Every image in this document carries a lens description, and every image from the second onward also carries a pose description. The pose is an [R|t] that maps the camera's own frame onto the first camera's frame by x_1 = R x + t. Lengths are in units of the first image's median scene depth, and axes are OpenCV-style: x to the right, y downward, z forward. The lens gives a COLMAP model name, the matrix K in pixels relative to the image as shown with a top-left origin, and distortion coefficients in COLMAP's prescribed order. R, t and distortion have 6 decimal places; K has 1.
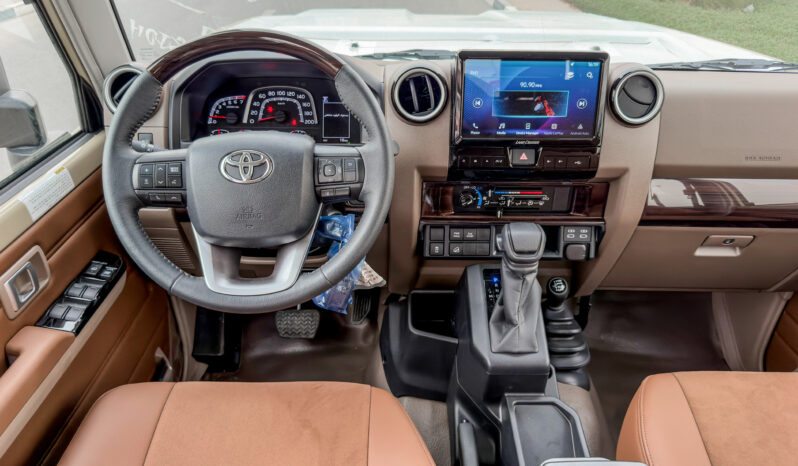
lens RADIAL K [[597.3, 0, 399.0], [0, 597.3, 233.0], [0, 0, 1]] dist [-0.004339, -0.003785]
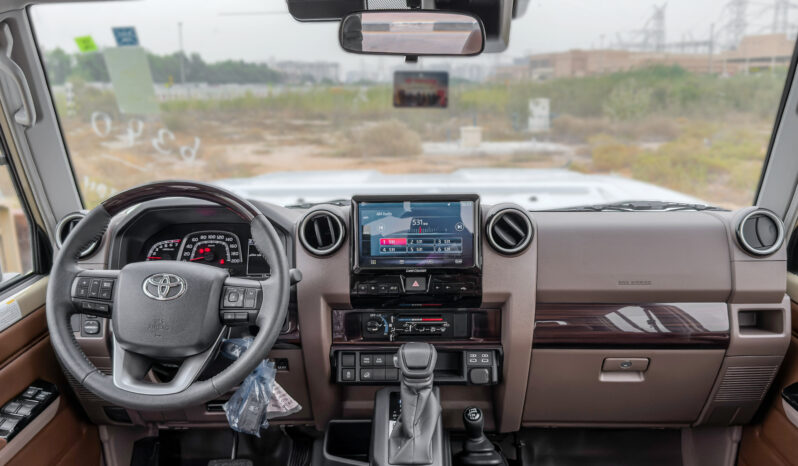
lens RADIAL K [[774.7, 0, 401.7], [0, 774.7, 246.0], [0, 0, 1]] dist [0.010915, -0.009362]
pose [[0.999336, -0.018160, -0.031579, 0.212744], [0.009397, 0.966052, -0.258175, 0.168630], [0.035195, 0.257707, 0.965582, -0.407673]]
